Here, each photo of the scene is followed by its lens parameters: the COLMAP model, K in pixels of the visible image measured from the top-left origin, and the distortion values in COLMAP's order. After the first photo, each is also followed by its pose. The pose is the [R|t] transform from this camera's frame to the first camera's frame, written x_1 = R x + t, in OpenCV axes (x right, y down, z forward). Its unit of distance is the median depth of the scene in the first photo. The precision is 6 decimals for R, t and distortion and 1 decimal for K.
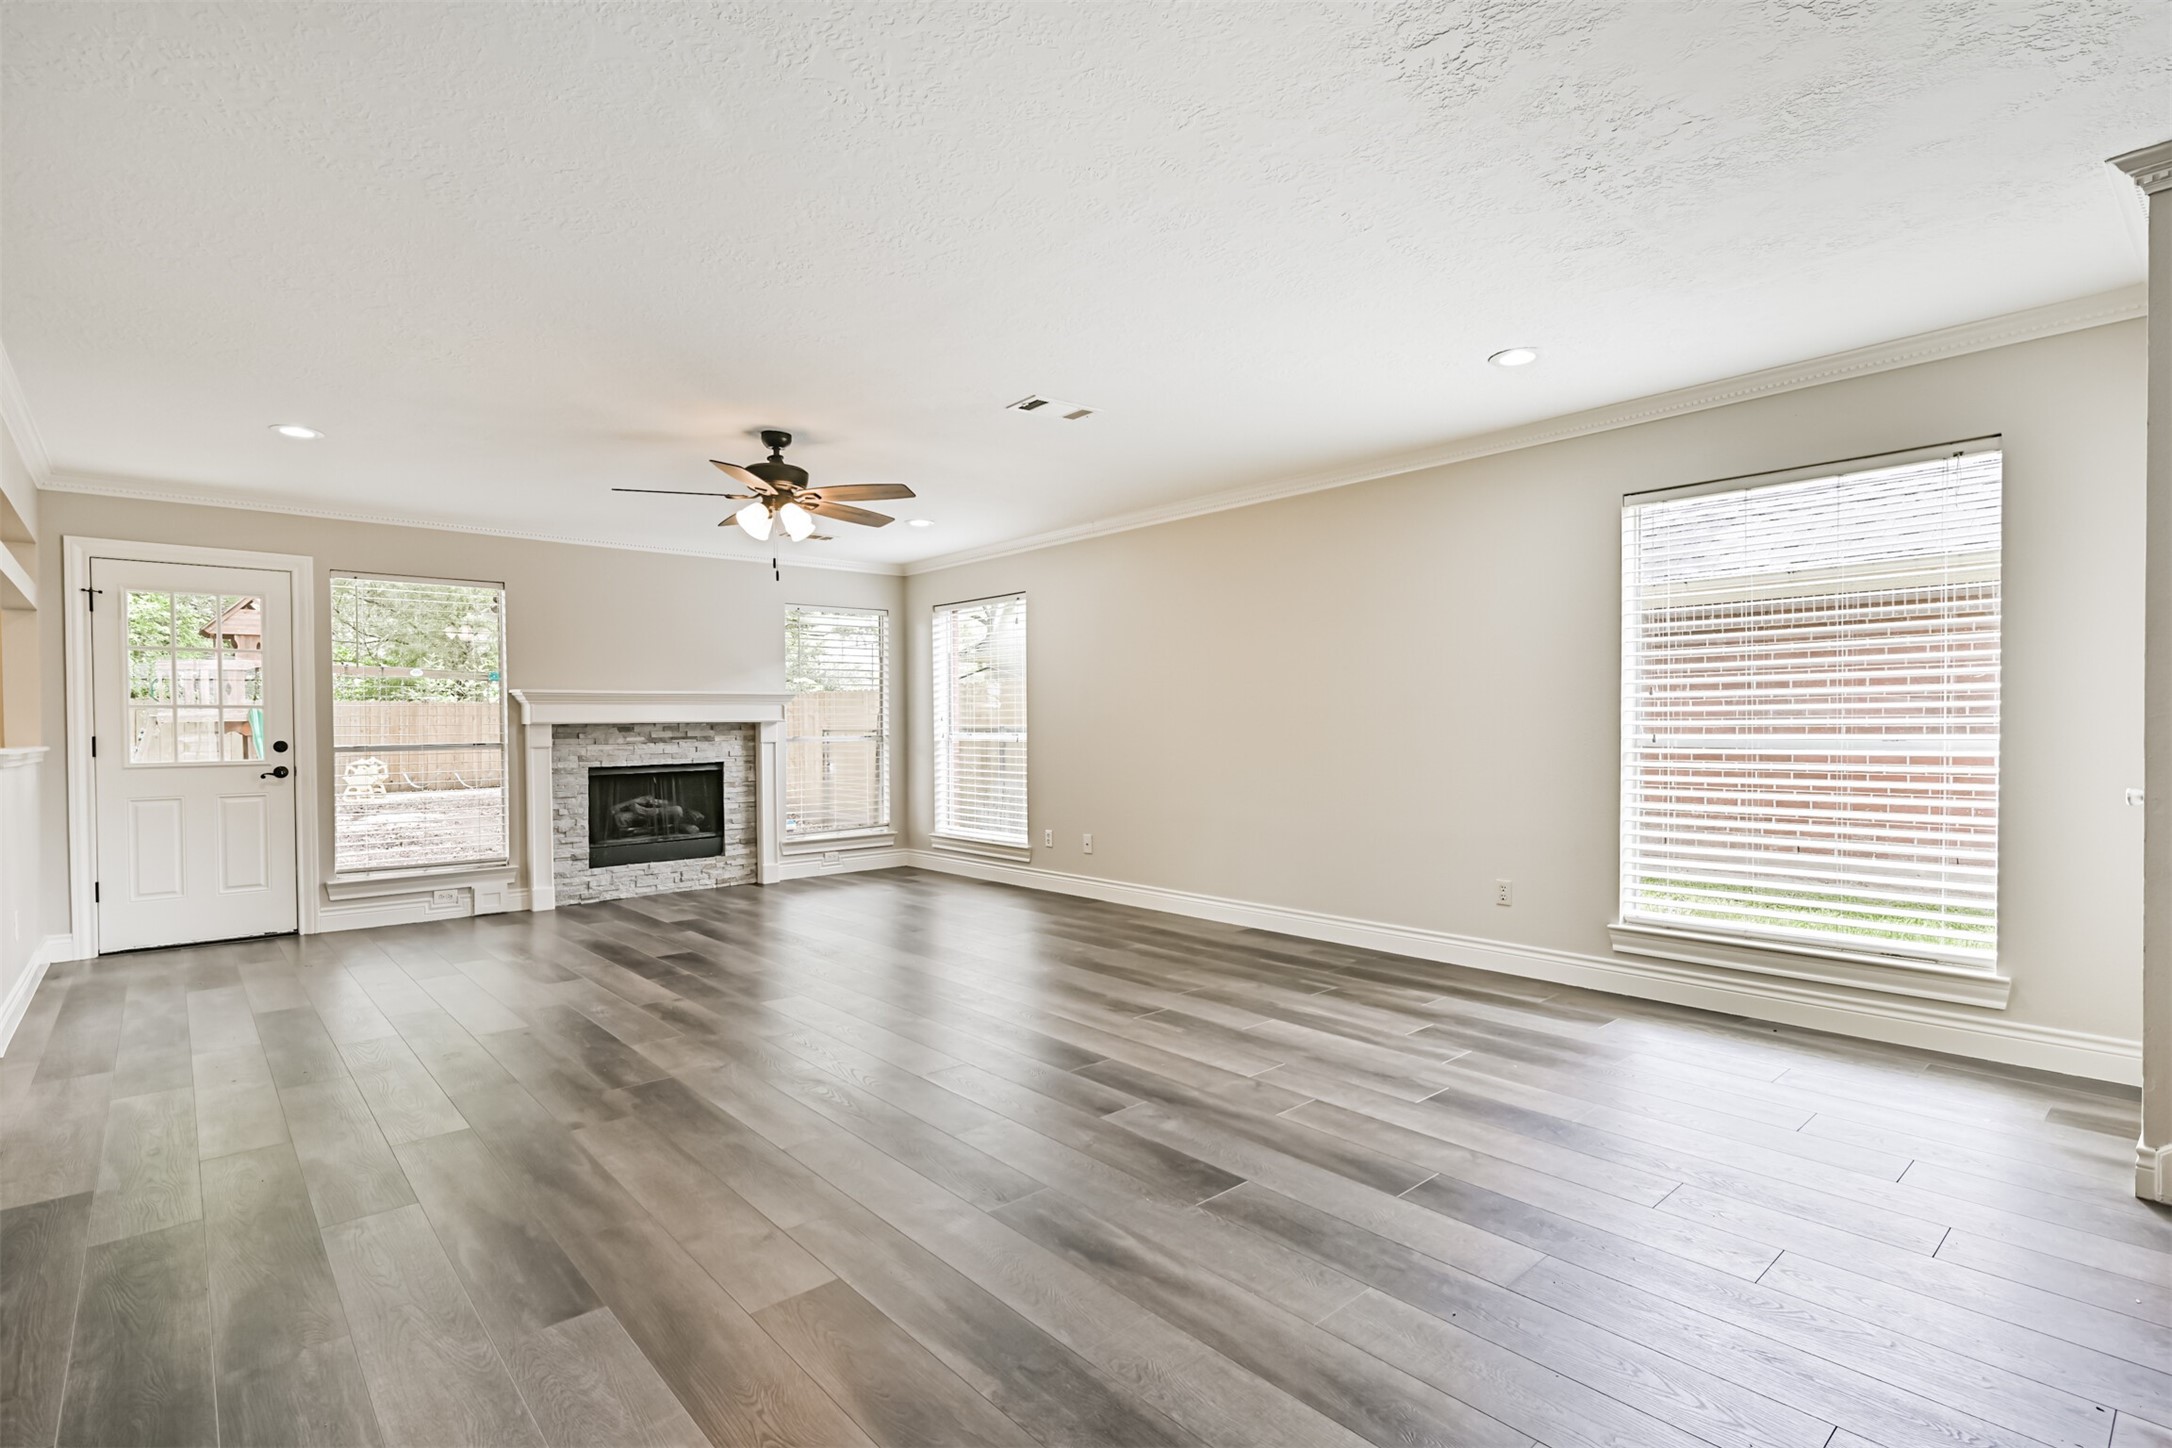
lens RADIAL K [[1036.9, 0, 1090.8], [0, 1036.9, 738.9], [0, 0, 1]] dist [-0.000675, 0.000824]
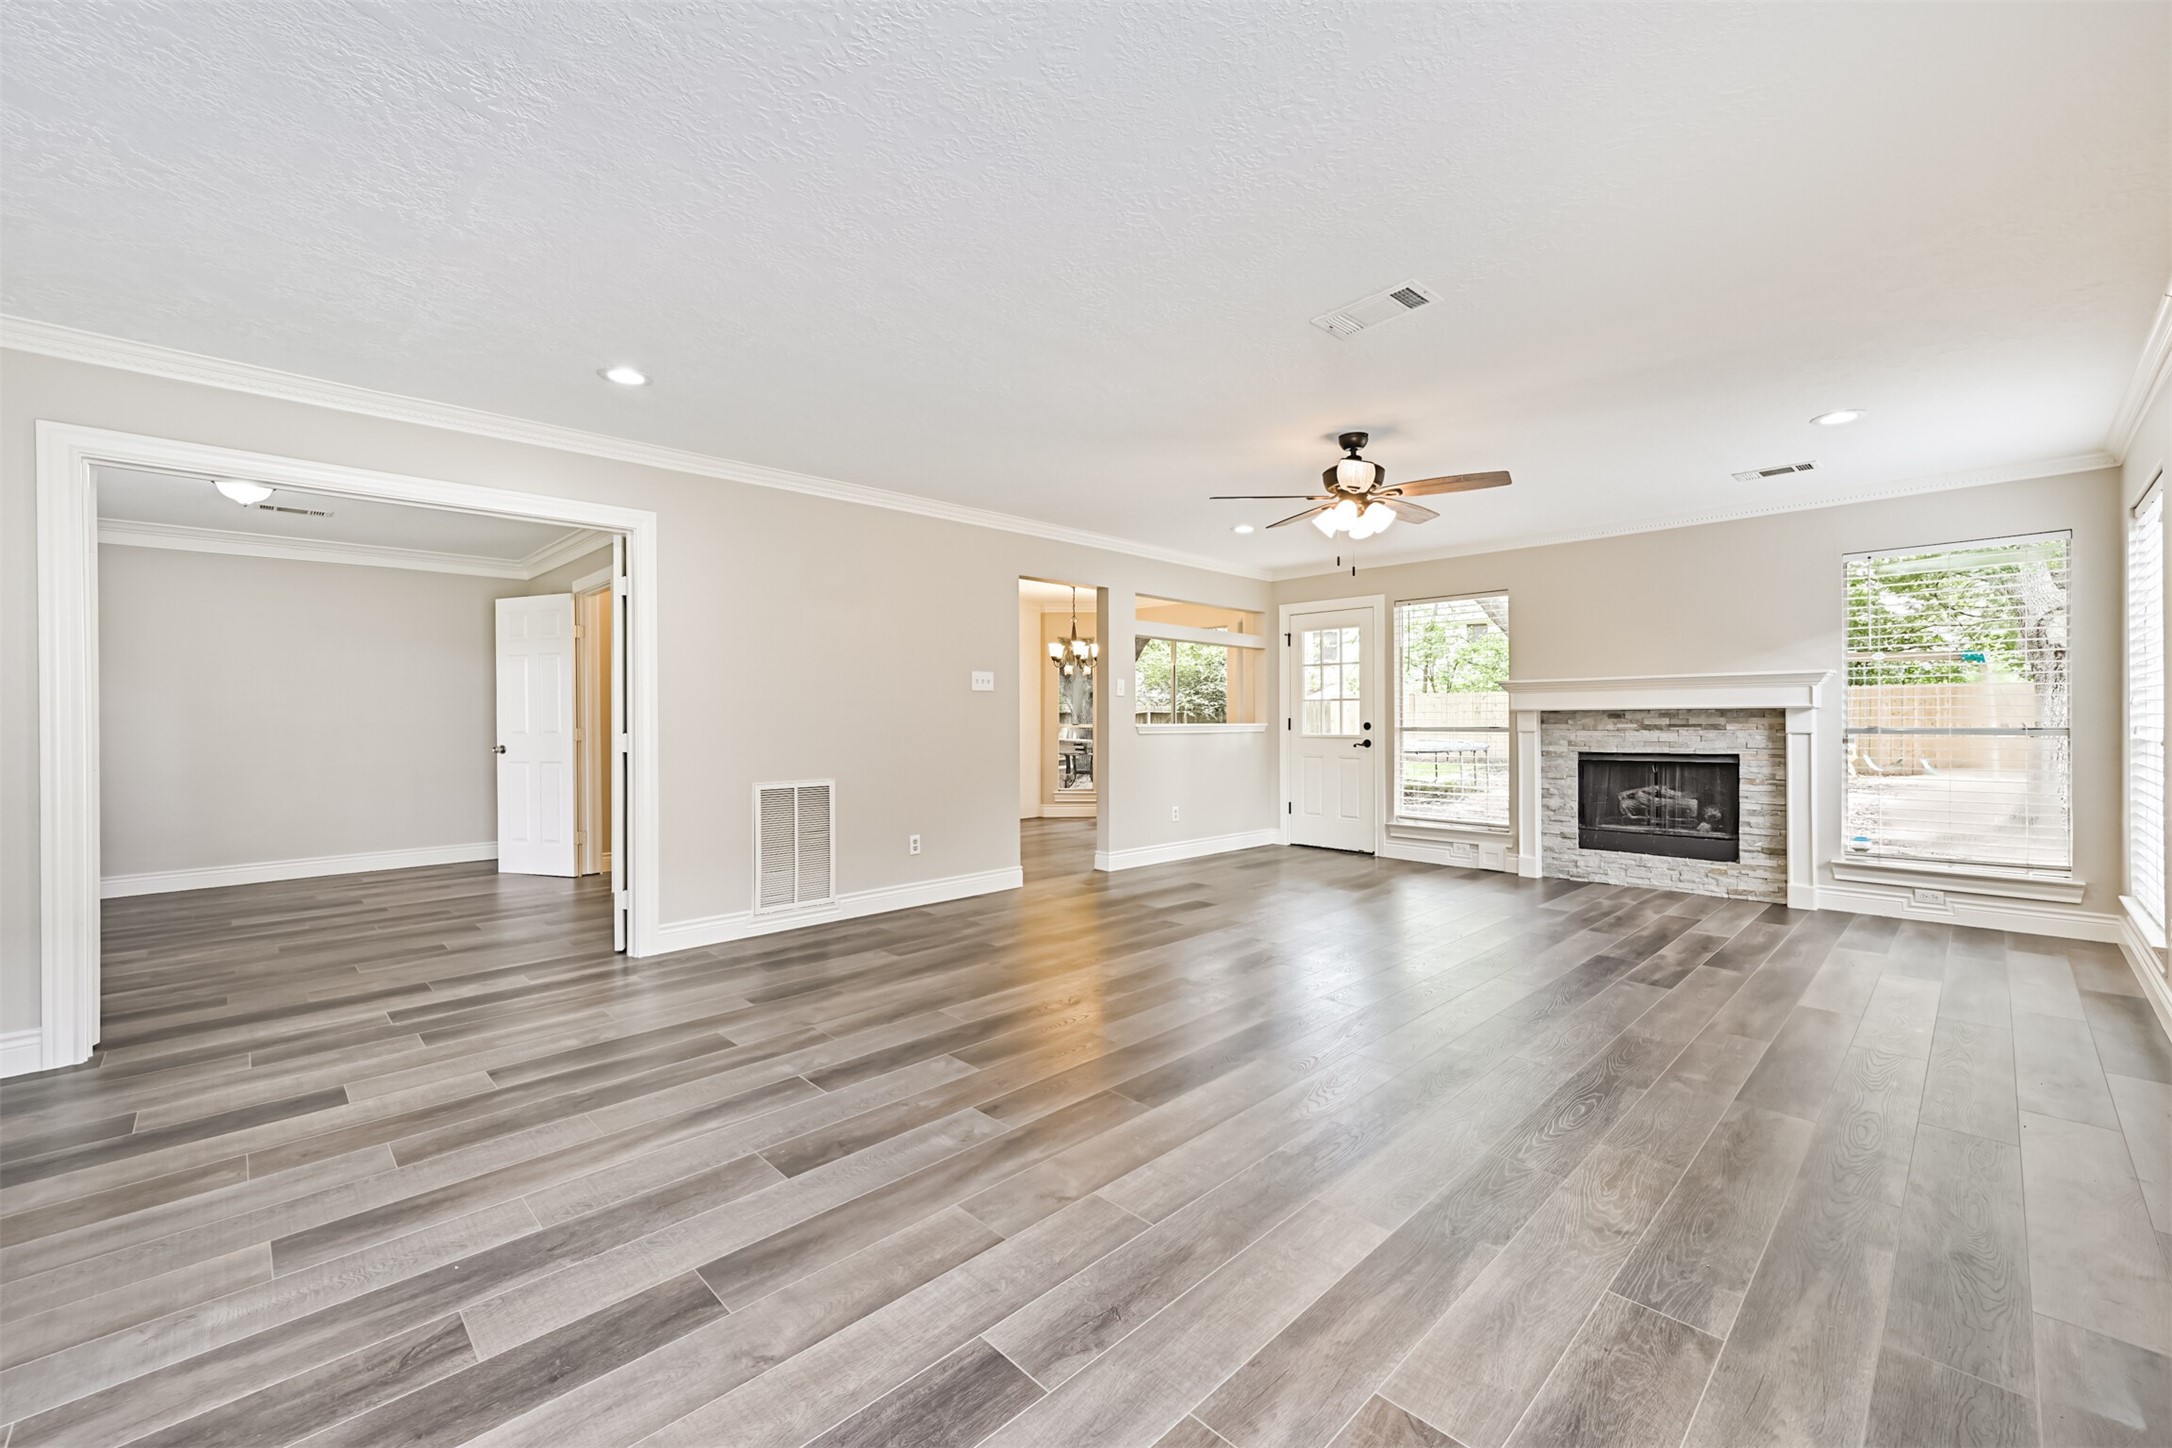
lens RADIAL K [[868.6, 0, 1094.3], [0, 868.6, 712.5], [0, 0, 1]] dist [0.005849, 0.000111]
pose [[0.056784, 0.003644, -0.998380, 0.381284], [-0.010531, 0.999940, 0.003051, -0.010250], [0.998331, 0.010341, 0.056819, 0.472778]]
